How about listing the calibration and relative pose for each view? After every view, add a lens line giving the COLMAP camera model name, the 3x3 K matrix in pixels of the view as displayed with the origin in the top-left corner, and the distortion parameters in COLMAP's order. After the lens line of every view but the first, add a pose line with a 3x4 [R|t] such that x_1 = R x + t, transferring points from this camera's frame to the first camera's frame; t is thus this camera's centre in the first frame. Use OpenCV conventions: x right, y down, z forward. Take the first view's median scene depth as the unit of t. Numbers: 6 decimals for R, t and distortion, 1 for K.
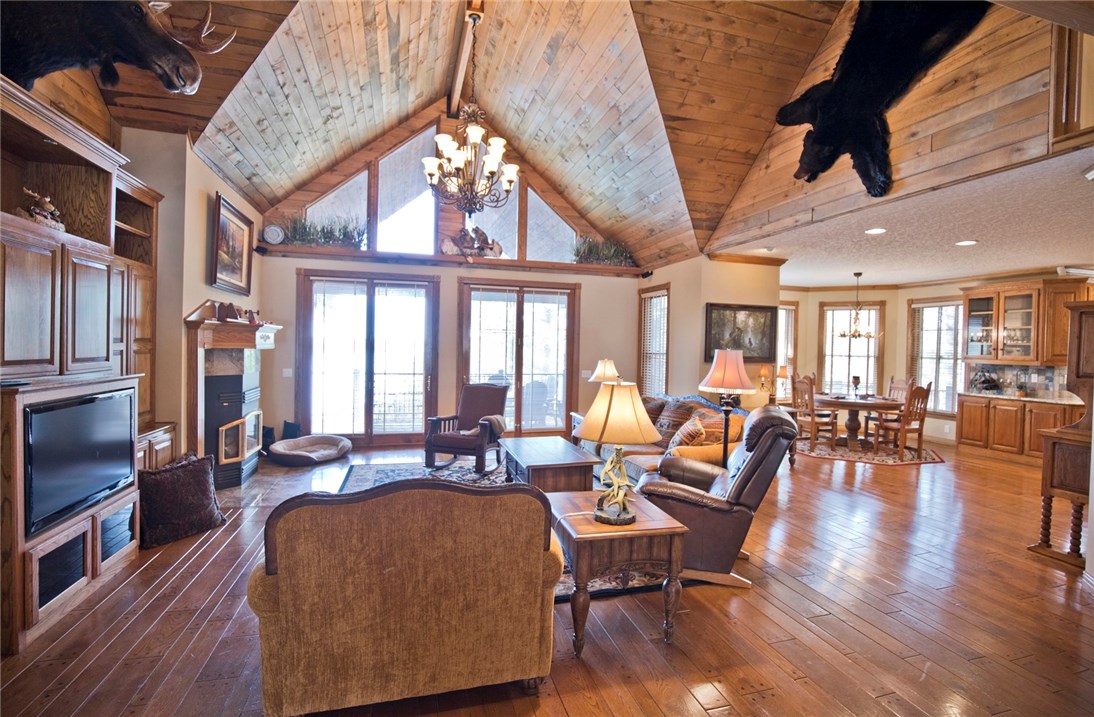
lens RADIAL K [[504.8, 0, 551.5], [0, 504.8, 354.6], [0, 0, 1]] dist [-0.030239, 0.001699]
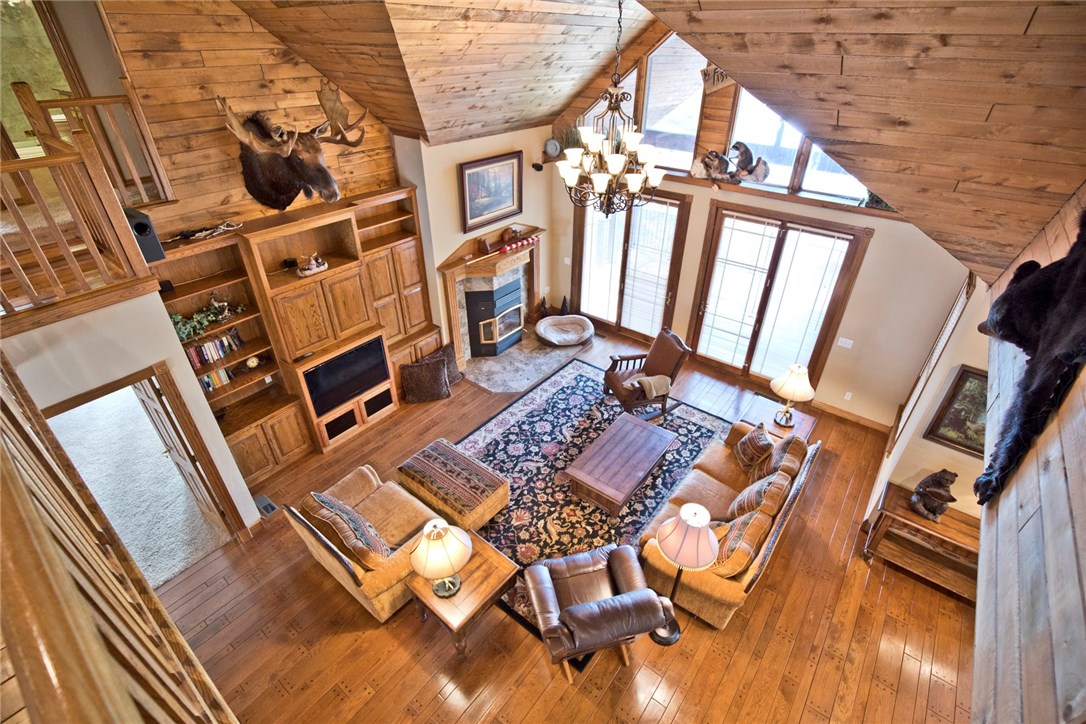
lens RADIAL K [[498.8, 0, 551.5], [0, 498.8, 356.8], [0, 0, 1]] dist [-0.028499, 0.003132]
pose [[0.590535, 0.423080, -0.687220, 0.413984], [-0.009929, 0.855306, 0.518028, -0.414908], [0.806951, -0.299090, 0.509288, 0.277530]]
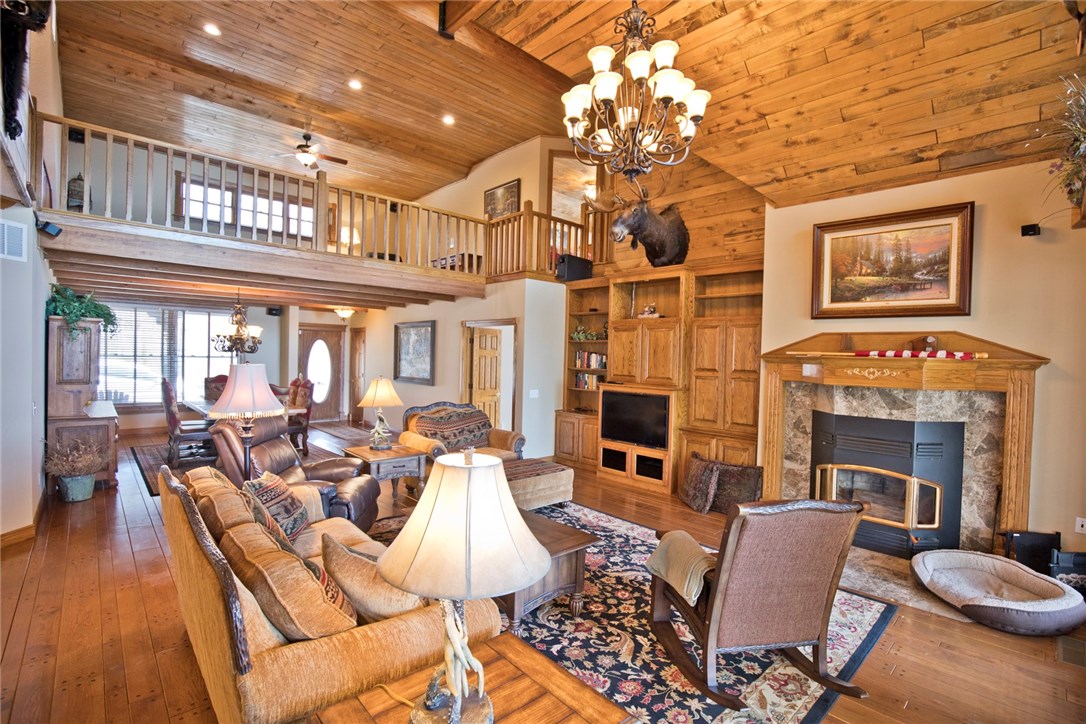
lens RADIAL K [[498.8, 0, 548.8], [0, 498.8, 362.2], [0, 0, 1]] dist [-0.028499, 0.003132]
pose [[-0.889268, -0.037022, -0.455887, 0.174272], [-0.051807, 0.998457, 0.019974, -0.033830], [0.454444, 0.041381, -0.889814, 1.196210]]
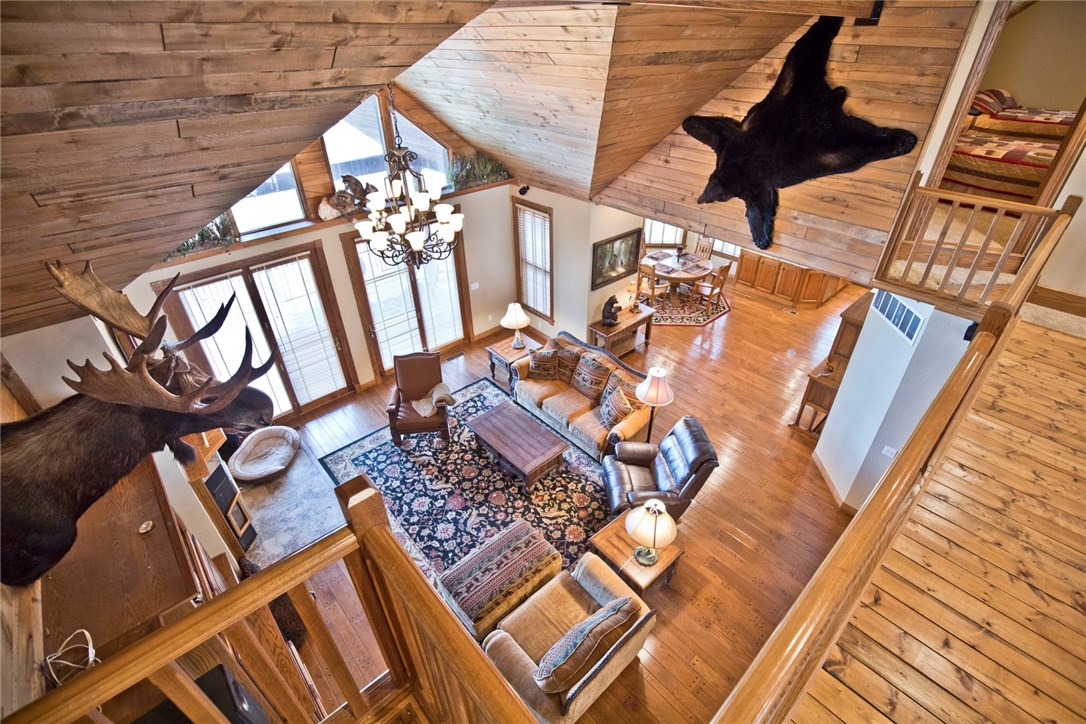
lens RADIAL K [[498.8, 0, 550.9], [0, 498.8, 357.5], [0, 0, 1]] dist [-0.028499, 0.003132]
pose [[0.896412, -0.267319, 0.353533, -0.248230], [0.033798, 0.836549, 0.546849, -0.504131], [-0.441931, -0.478254, 0.758927, 0.053984]]
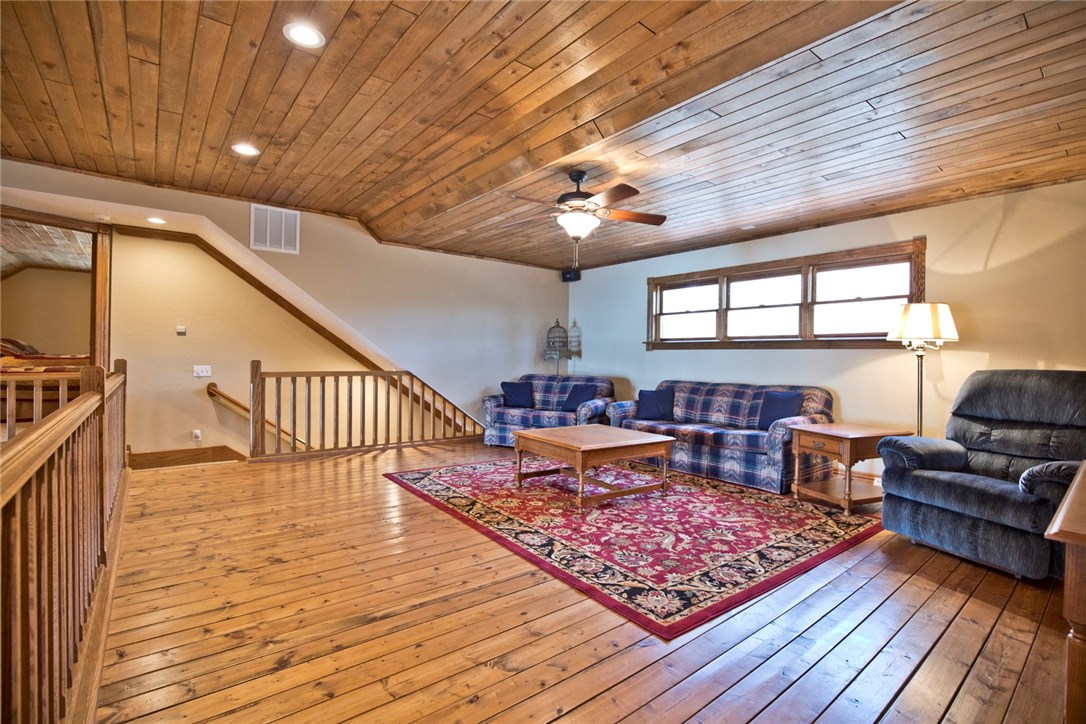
lens RADIAL K [[498.8, 0, 551.8], [0, 498.8, 365.4], [0, 0, 1]] dist [-0.028499, 0.003132]
pose [[-0.390962, -0.046473, 0.919233, -0.325245], [-0.008672, 0.998866, 0.046810, -0.369112], [-0.920366, 0.010329, -0.390922, 0.009691]]
